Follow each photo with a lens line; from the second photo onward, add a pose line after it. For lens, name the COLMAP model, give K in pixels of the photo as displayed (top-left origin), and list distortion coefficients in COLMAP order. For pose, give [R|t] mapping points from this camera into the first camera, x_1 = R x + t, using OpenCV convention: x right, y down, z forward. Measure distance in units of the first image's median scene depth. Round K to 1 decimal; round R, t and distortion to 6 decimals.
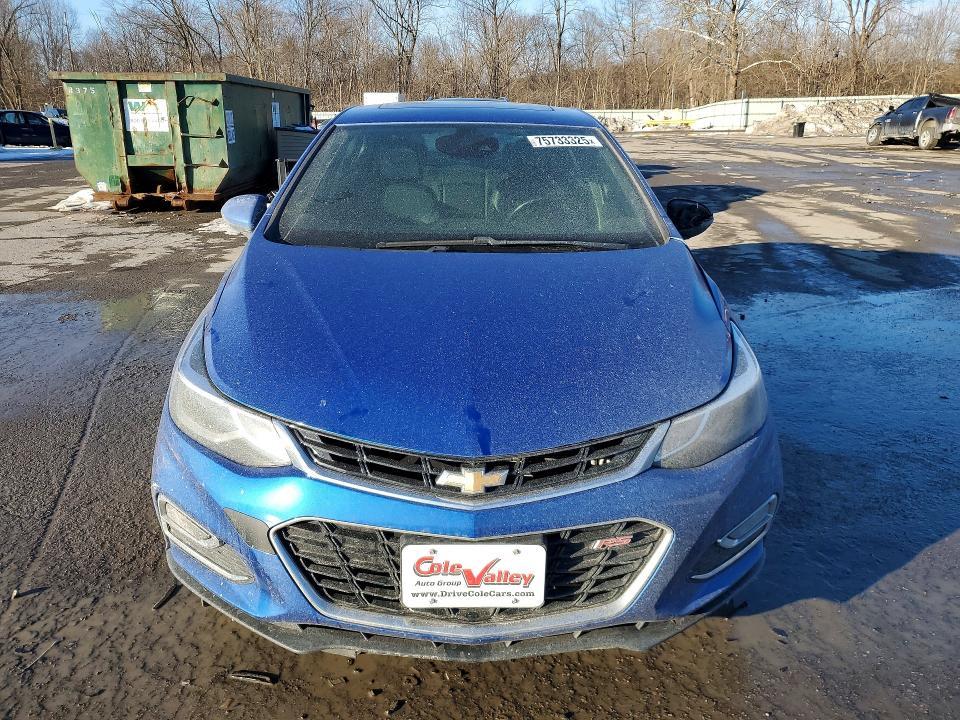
lens RADIAL K [[726.2, 0, 480.0], [0, 726.2, 360.0], [0, 0, 1]] dist [0.008633, 0.009902]
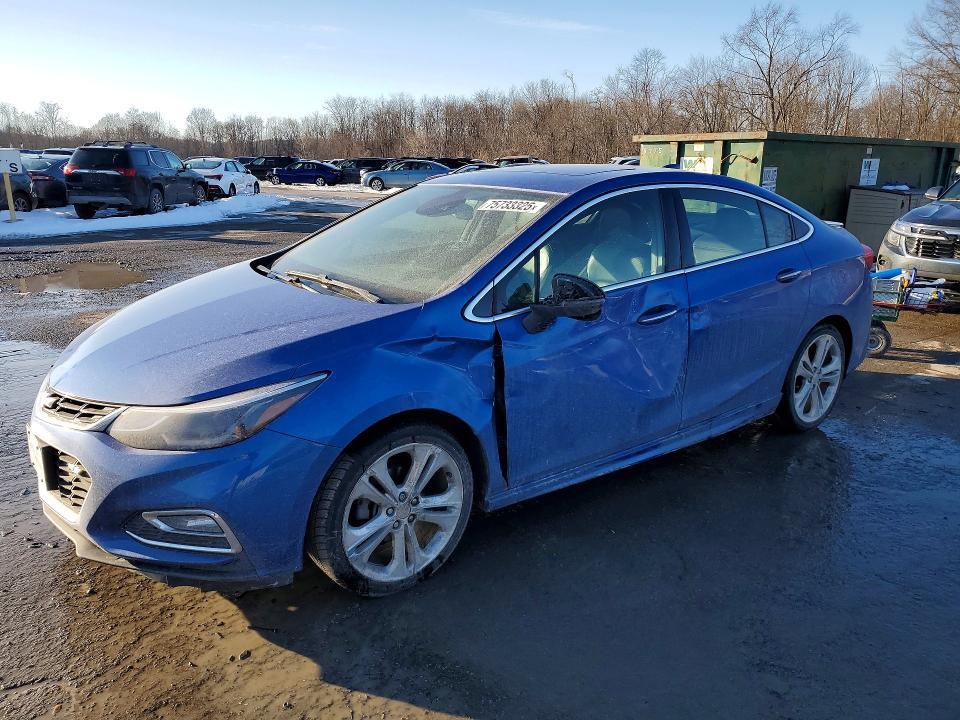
lens RADIAL K [[736.9, 0, 480.0], [0, 736.9, 360.0], [0, 0, 1]] dist [0.003028, 0.004763]
pose [[0.599009, 0.208710, -0.773064, 0.270628], [-0.261723, 0.963440, 0.057310, -0.039841], [0.756762, 0.168000, 0.631734, 0.097893]]
